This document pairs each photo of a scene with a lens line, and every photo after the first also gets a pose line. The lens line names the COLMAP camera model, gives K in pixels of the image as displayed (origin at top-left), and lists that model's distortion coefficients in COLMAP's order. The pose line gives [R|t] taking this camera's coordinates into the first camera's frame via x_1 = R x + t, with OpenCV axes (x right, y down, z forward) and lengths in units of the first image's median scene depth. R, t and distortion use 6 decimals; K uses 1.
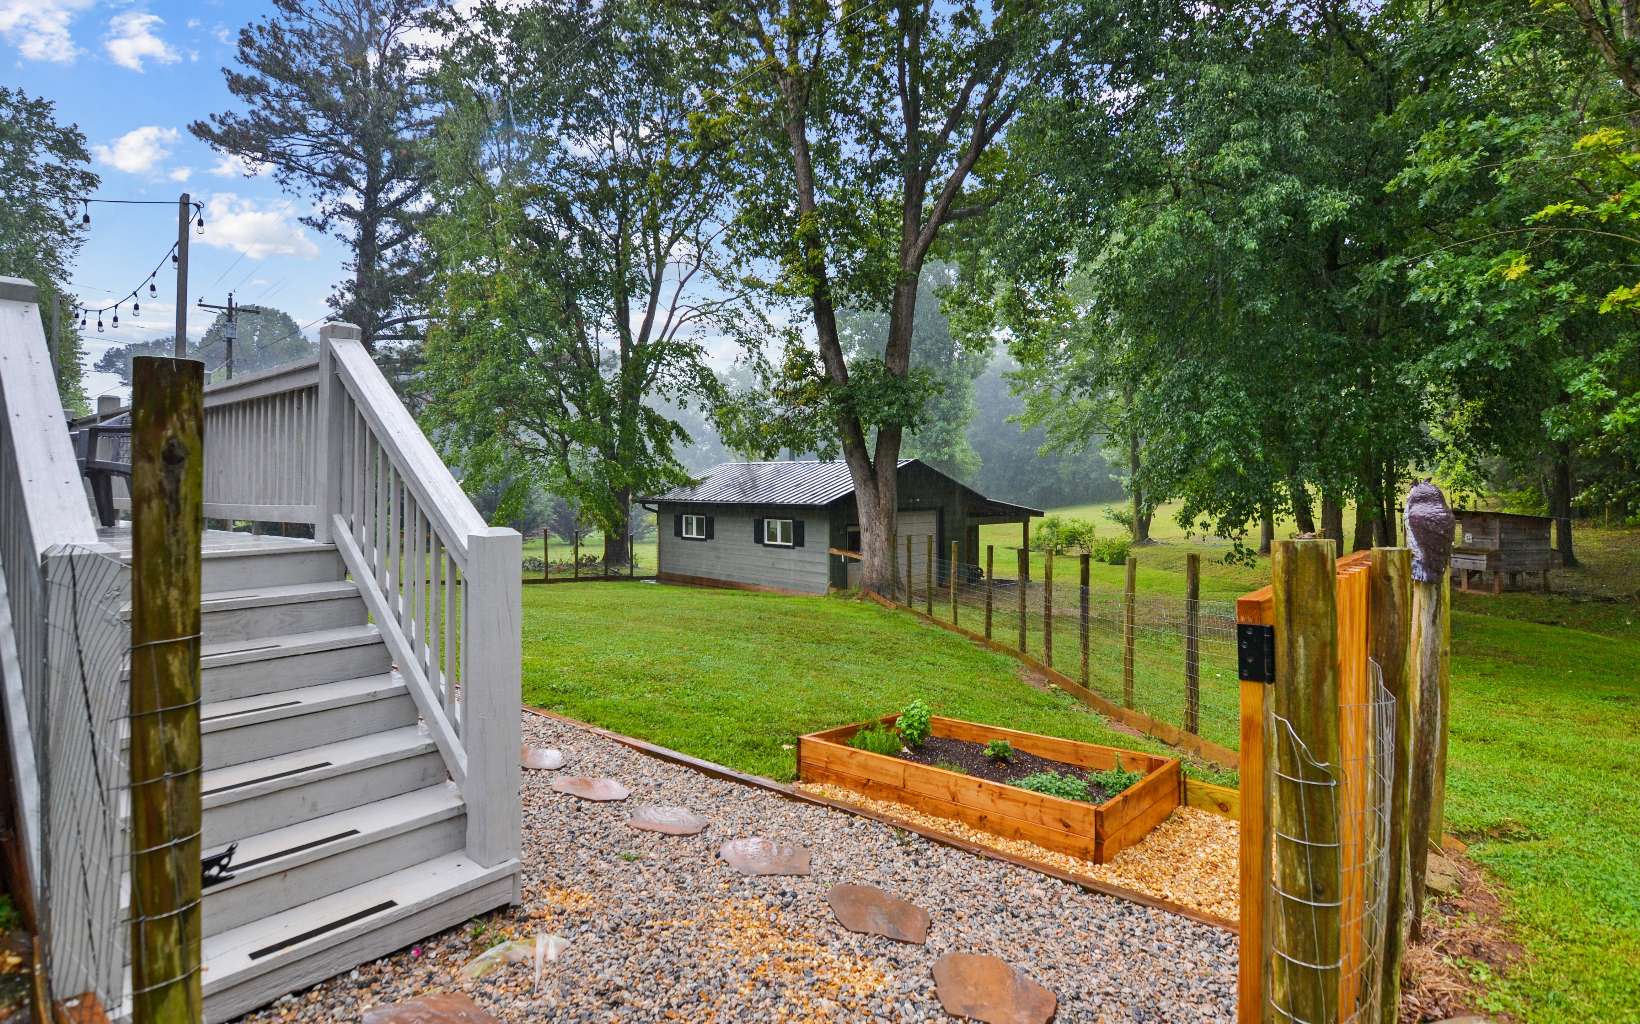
lens RADIAL K [[846.5, 0, 837.5], [0, 846.5, 502.8], [0, 0, 1]] dist [-0.002850, -0.000402]
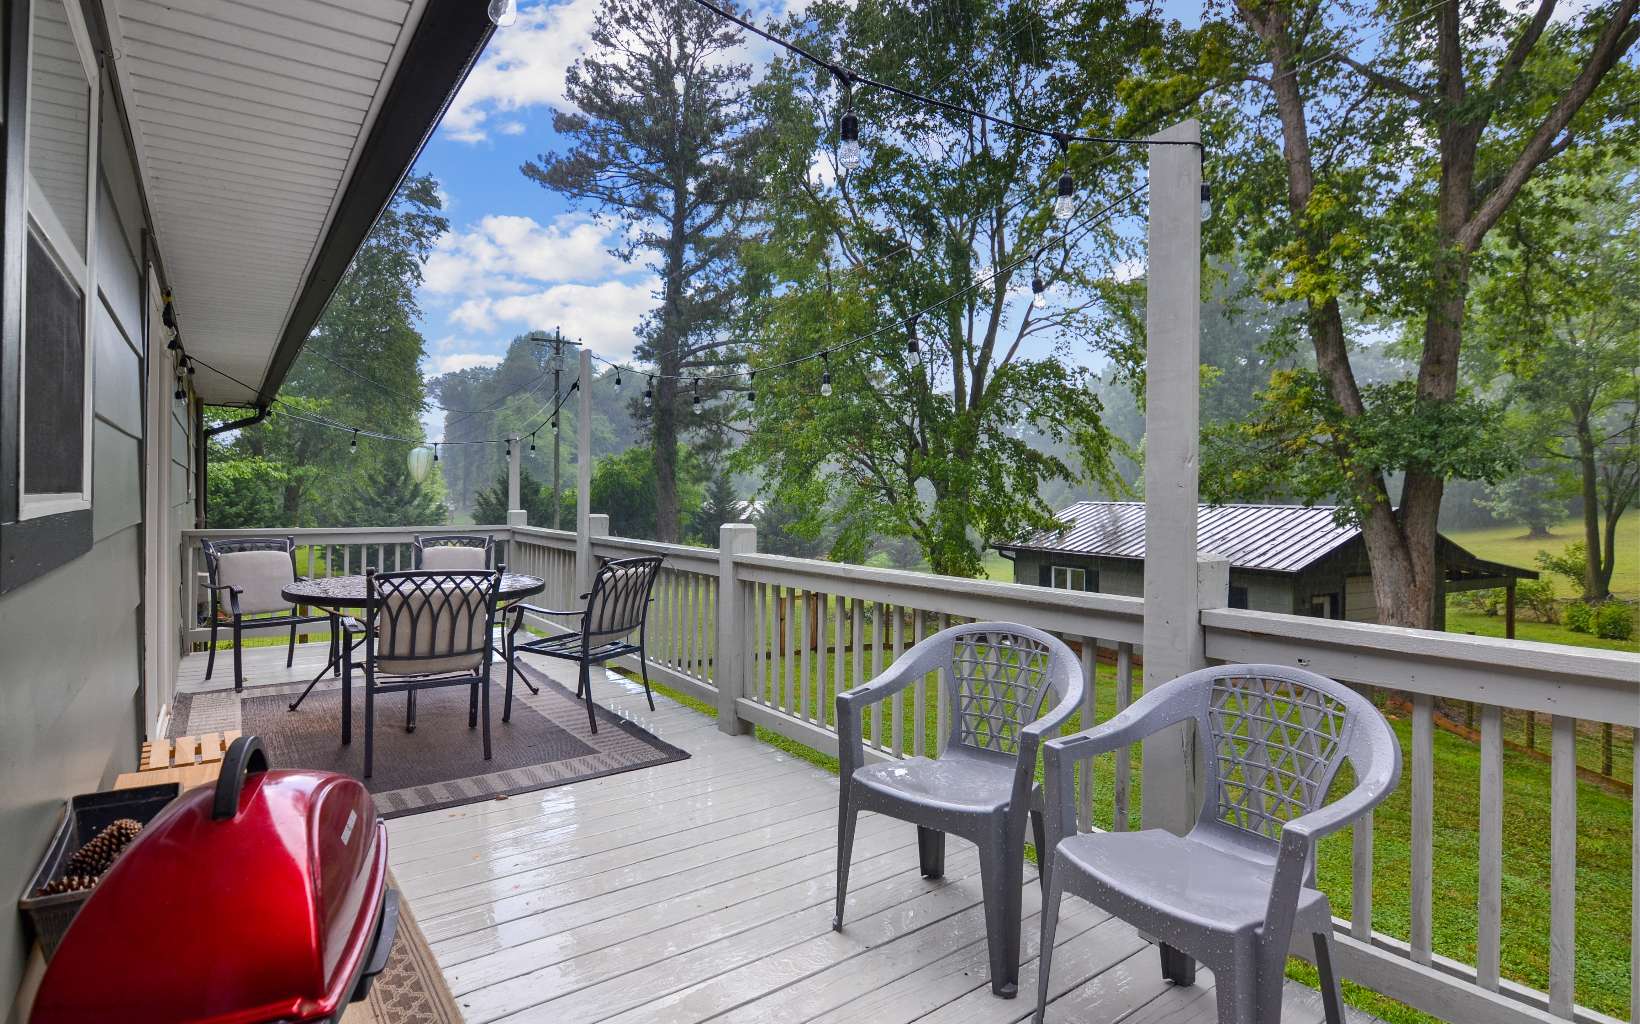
lens RADIAL K [[831.8, 0, 820.0], [0, 831.8, 512.0], [0, 0, 1]] dist [0.020500, 0.000354]
pose [[0.966802, 0.014668, -0.255107, -0.134786], [-0.014379, 0.999892, 0.002997, -0.027029], [0.255123, 0.000770, 0.966908, 0.089792]]
